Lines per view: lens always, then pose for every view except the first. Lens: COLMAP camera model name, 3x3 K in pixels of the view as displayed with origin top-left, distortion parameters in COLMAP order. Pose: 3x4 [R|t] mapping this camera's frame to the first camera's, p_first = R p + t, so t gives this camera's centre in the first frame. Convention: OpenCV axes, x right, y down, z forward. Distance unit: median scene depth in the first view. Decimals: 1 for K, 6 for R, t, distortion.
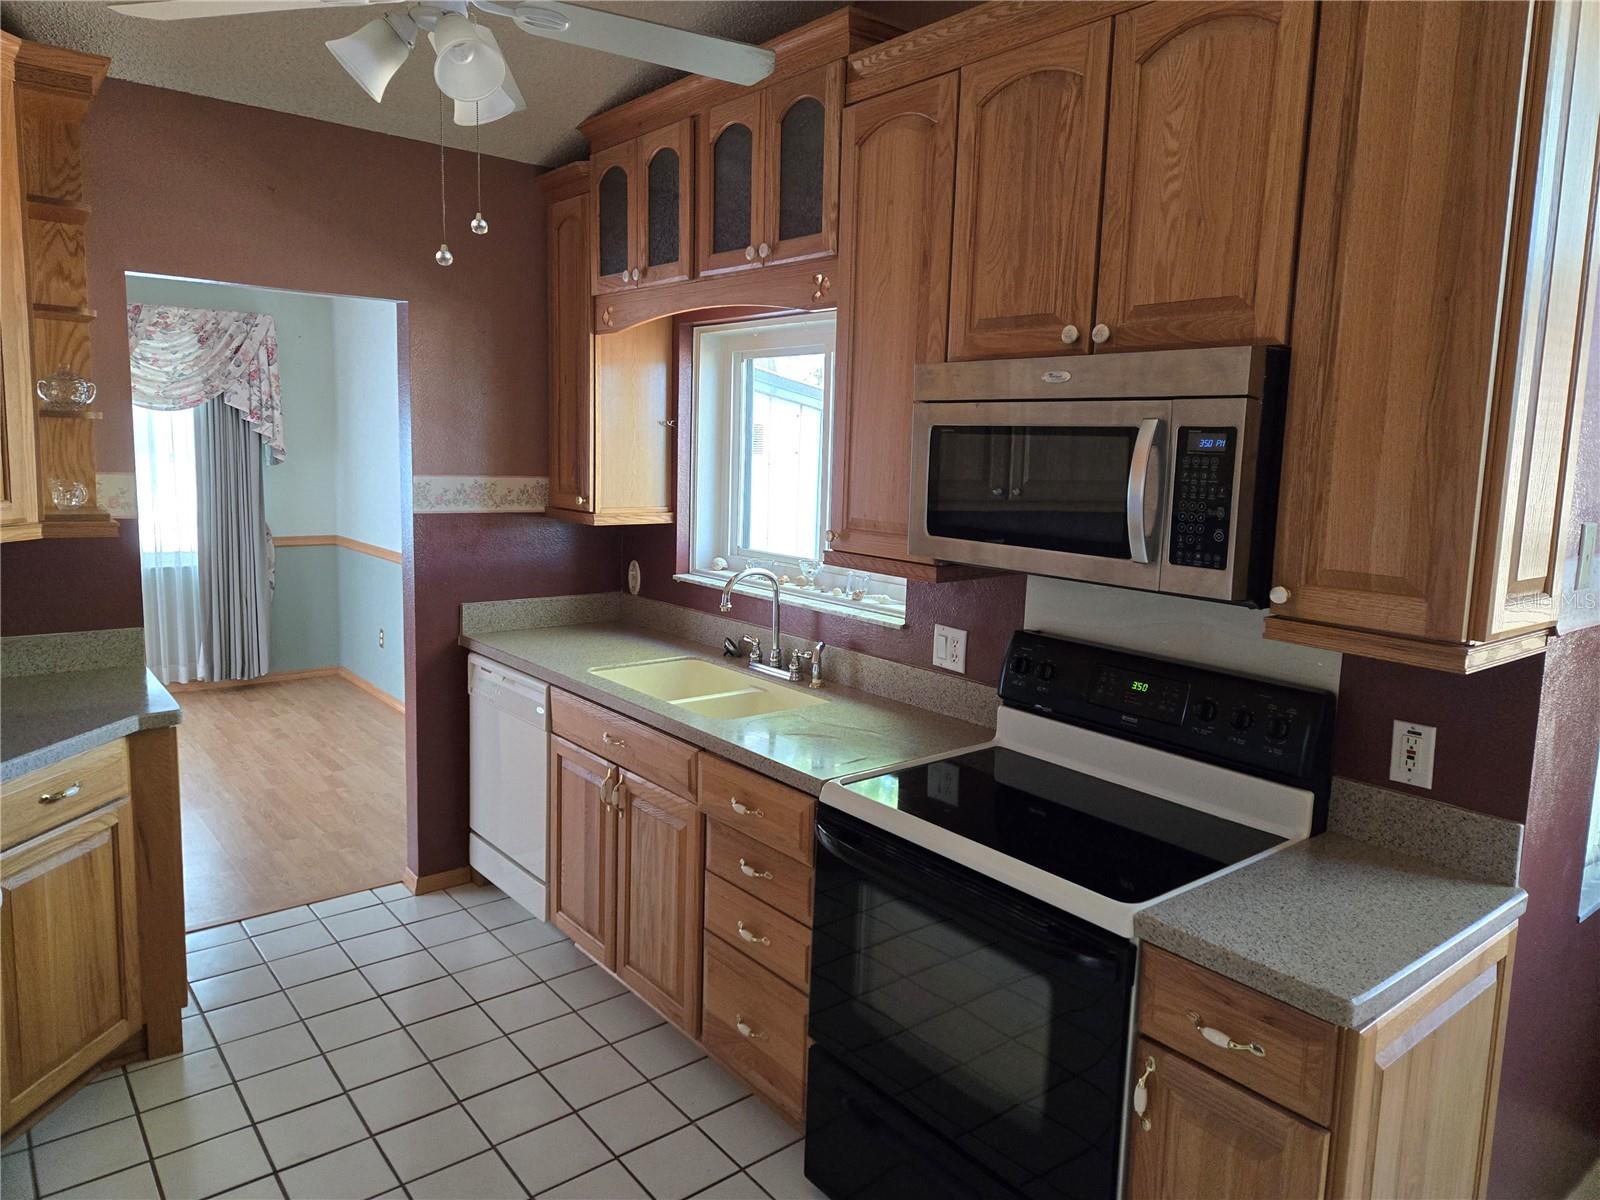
lens RADIAL K [[1073.6, 0, 810.7], [0, 1073.6, 571.2], [0, 0, 1]] dist [0.043370, -0.000052]
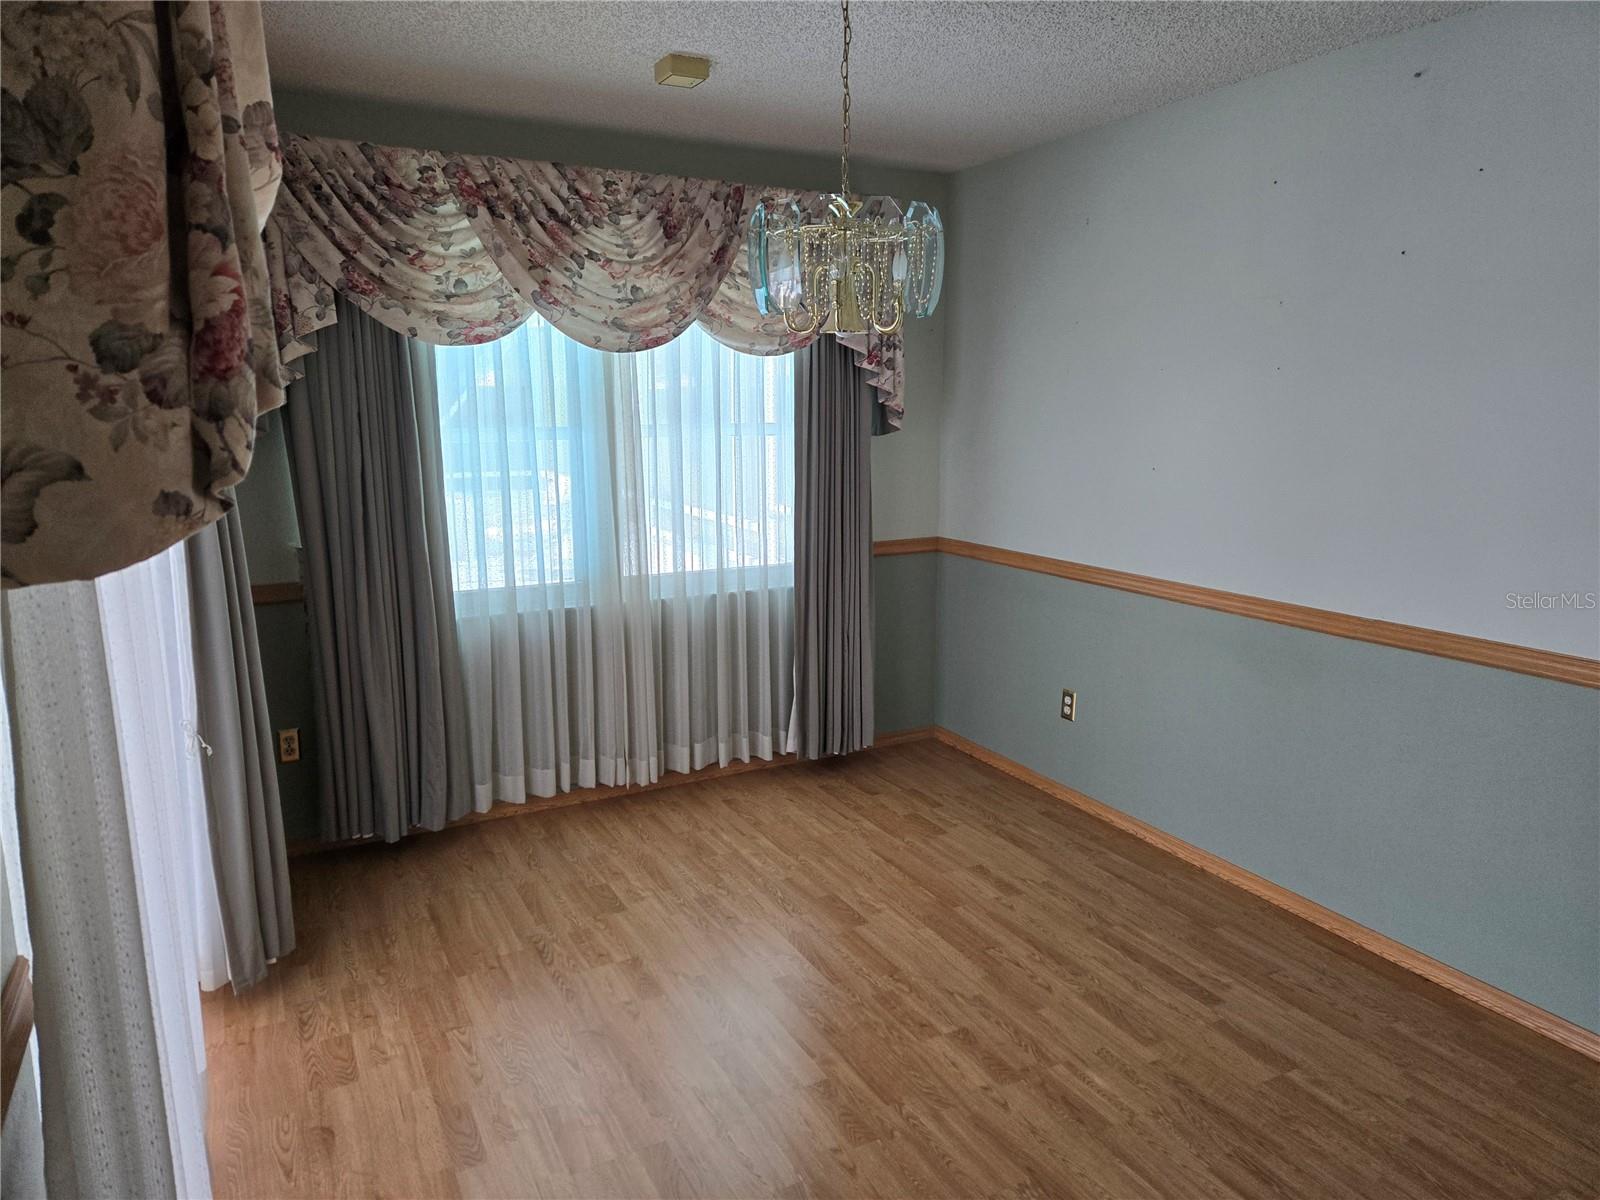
lens RADIAL K [[1073.6, 0, 799.3], [0, 1073.6, 593.4], [0, 0, 1]] dist [0.043370, -0.000052]
pose [[0.978545, 0.002200, -0.206022, -0.476456], [0.009850, 0.998300, 0.057441, -0.046589], [0.205798, -0.058238, 0.976860, 0.401721]]
